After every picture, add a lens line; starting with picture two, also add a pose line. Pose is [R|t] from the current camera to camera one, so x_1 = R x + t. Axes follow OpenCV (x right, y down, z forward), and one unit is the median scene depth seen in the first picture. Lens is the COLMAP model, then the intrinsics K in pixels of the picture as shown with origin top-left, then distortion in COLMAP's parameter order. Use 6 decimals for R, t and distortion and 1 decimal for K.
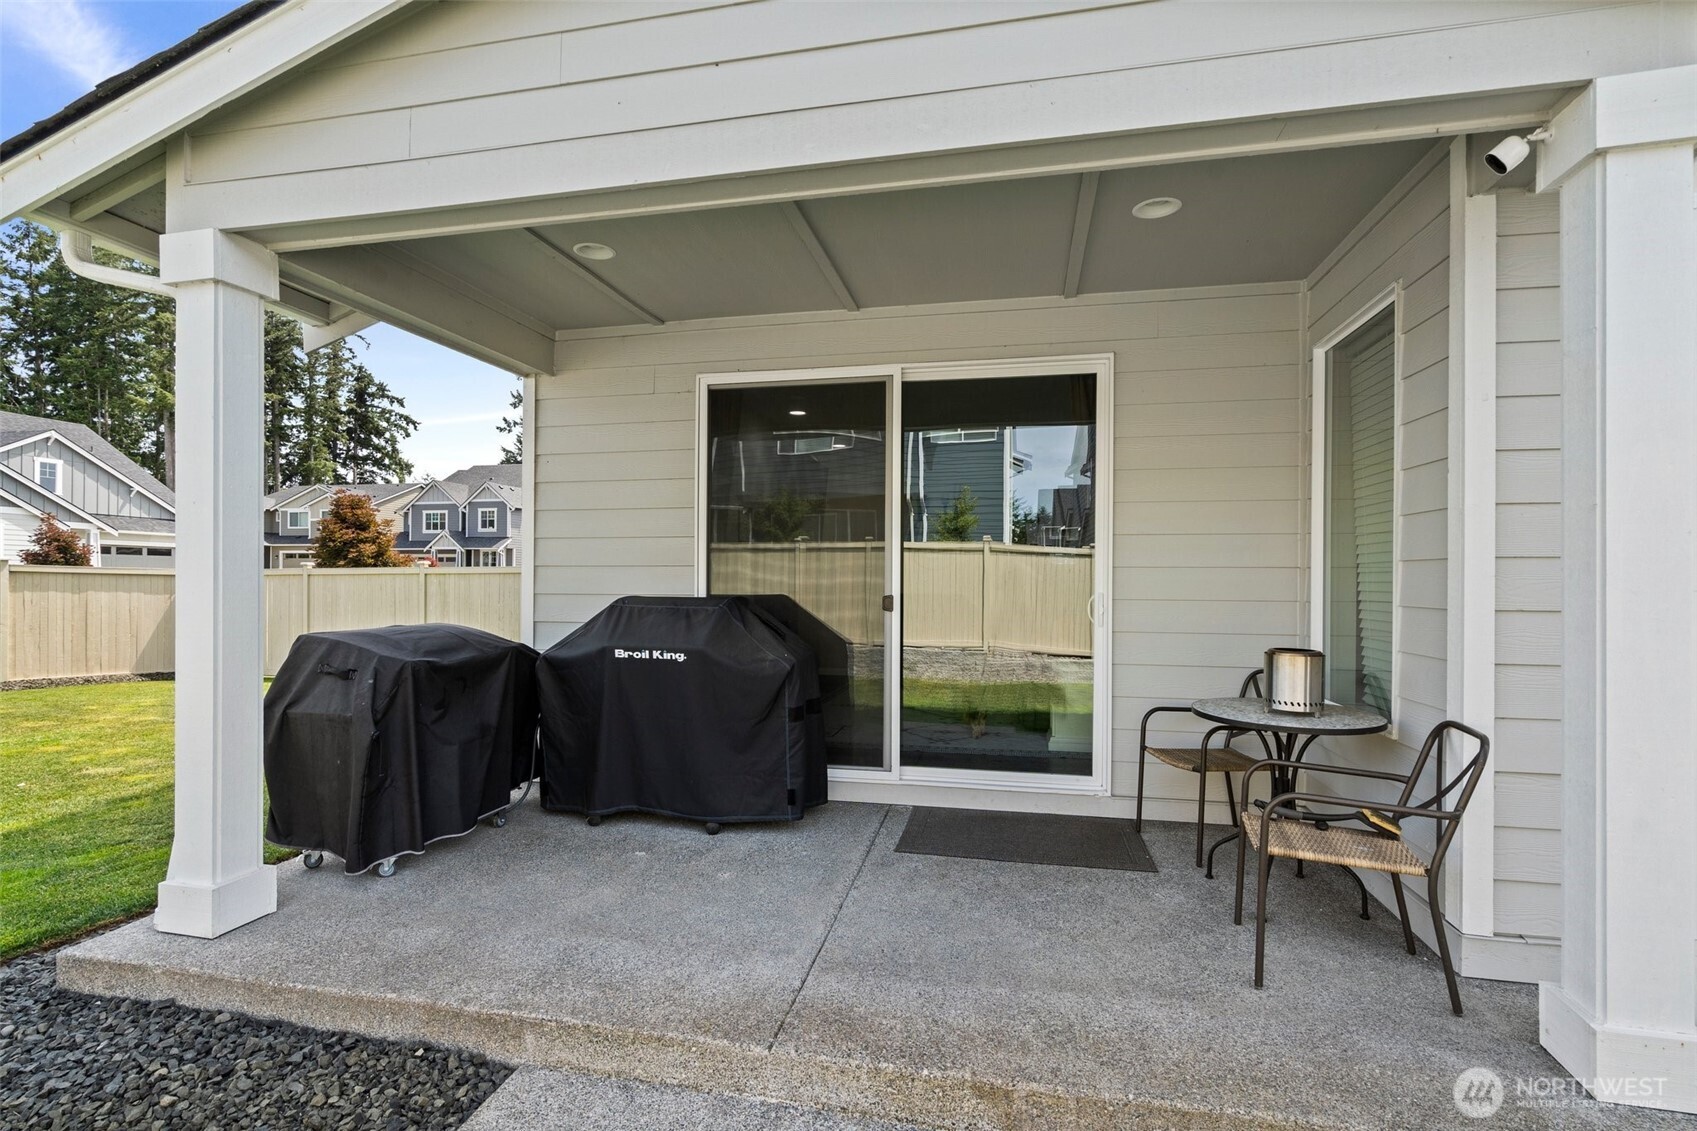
lens RADIAL K [[785.4, 0, 858.8], [0, 785.4, 585.9], [0, 0, 1]] dist [-0.001362, -0.000258]
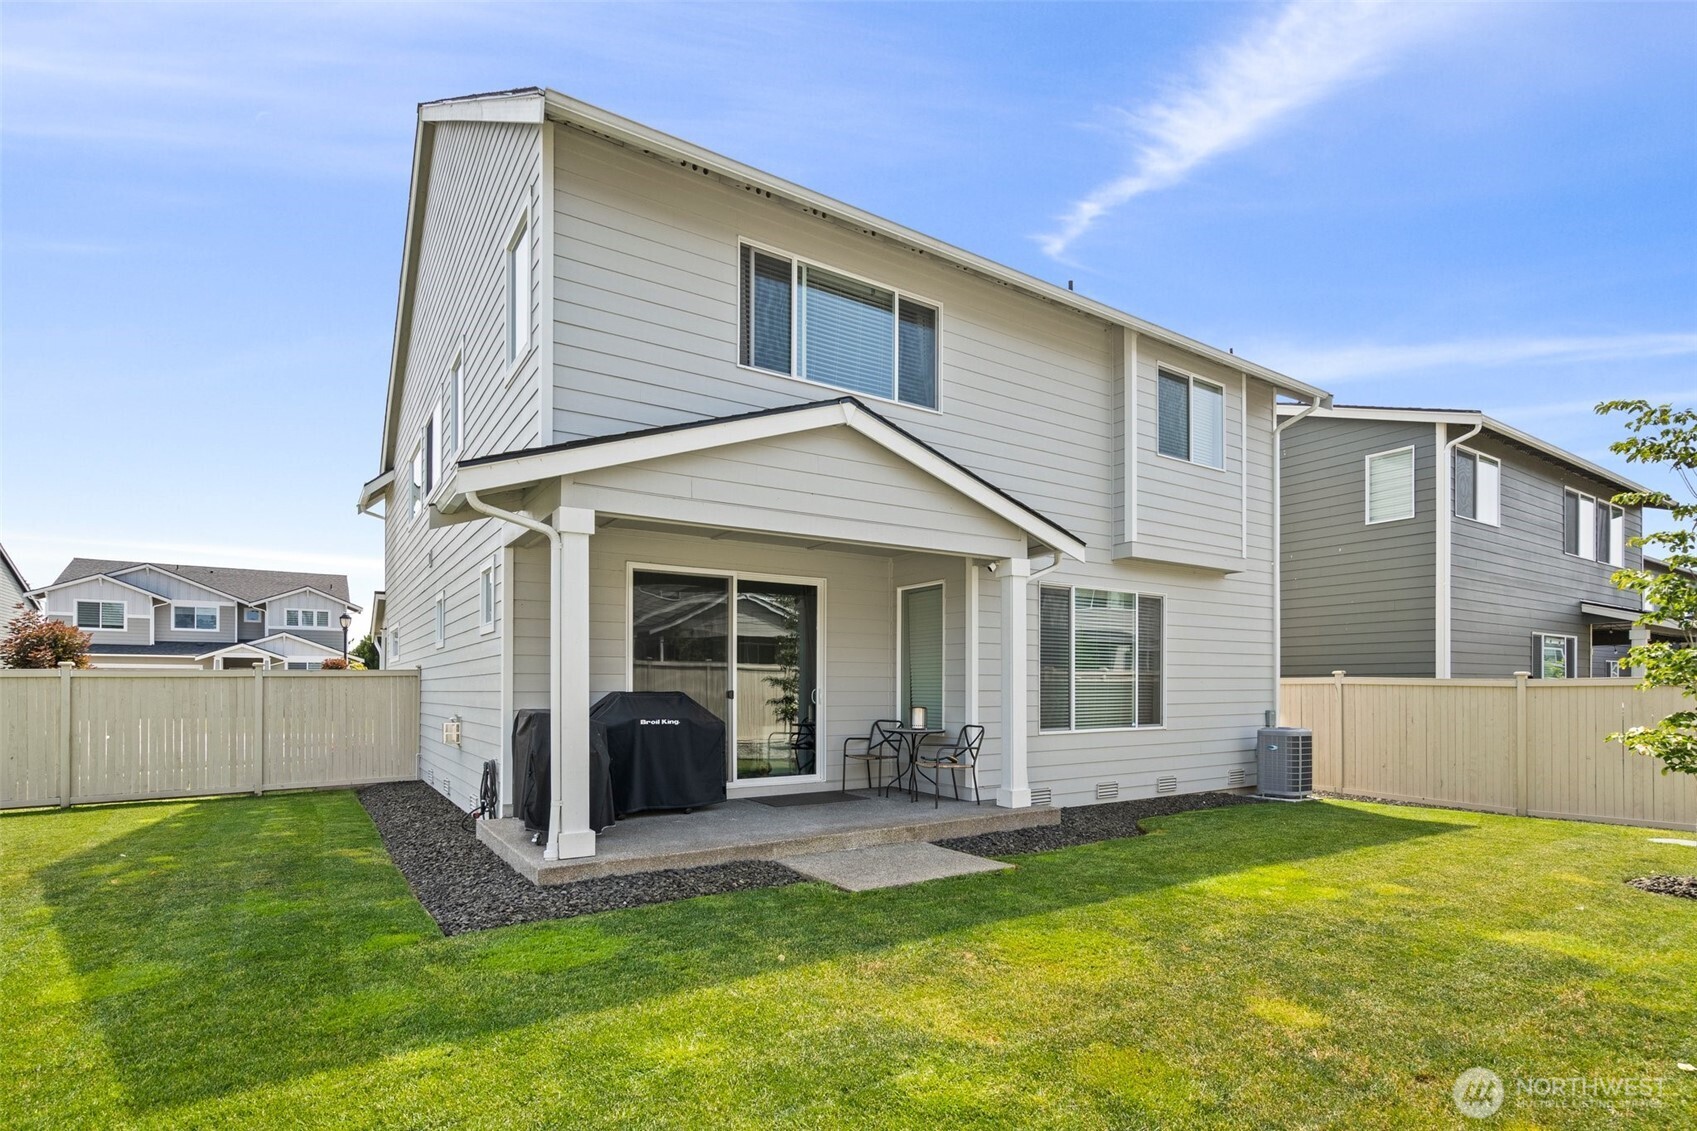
lens RADIAL K [[832.8, 0, 848.2], [0, 832.8, 693.4], [0, 0, 1]] dist [0.000481, -0.000056]
pose [[0.706221, -0.009424, 0.707928, -1.150647], [0.010982, 0.999937, 0.002356, 0.016747], [-0.707906, 0.006111, 0.706280, -0.613549]]
